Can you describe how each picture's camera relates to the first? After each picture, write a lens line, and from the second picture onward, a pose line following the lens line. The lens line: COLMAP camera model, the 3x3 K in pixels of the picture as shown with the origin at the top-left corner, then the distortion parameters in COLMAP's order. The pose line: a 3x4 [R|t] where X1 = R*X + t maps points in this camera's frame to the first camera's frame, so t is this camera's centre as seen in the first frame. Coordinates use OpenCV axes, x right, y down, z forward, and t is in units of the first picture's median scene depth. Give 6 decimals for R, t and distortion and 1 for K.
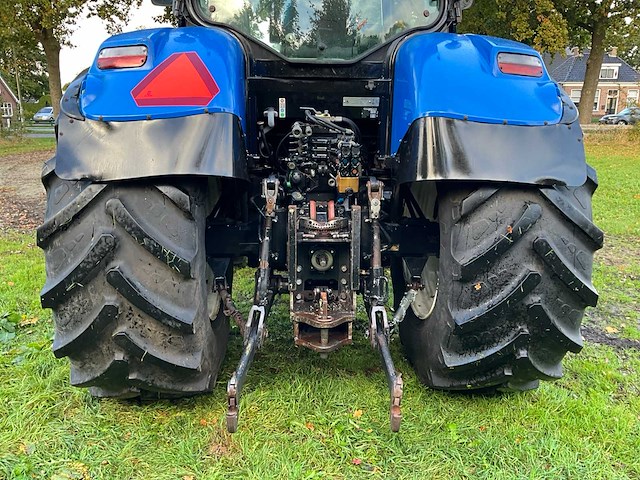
lens RADIAL K [[521.8, 0, 318.4], [0, 521.8, 239.7], [0, 0, 1]] dist [0.081050, -0.141103]
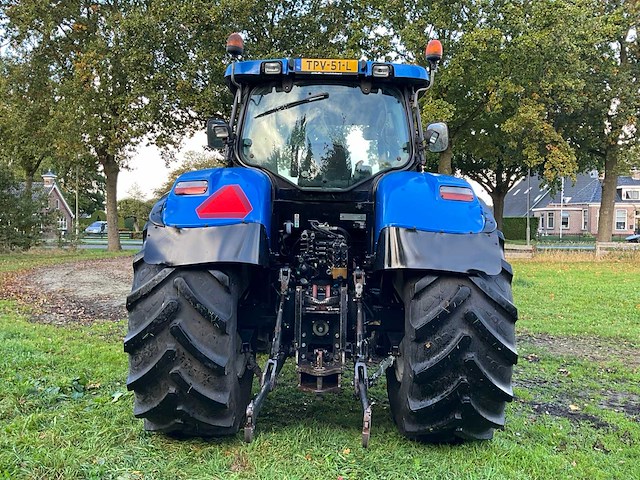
lens RADIAL K [[521.8, 0, 318.4], [0, 521.8, 239.7], [0, 0, 1]] dist [0.081050, -0.141103]
pose [[0.997932, 0.011691, -0.063201, 0.087463], [-0.024997, 0.976498, -0.214070, 0.109036], [0.059213, 0.215207, 0.974772, -0.395676]]
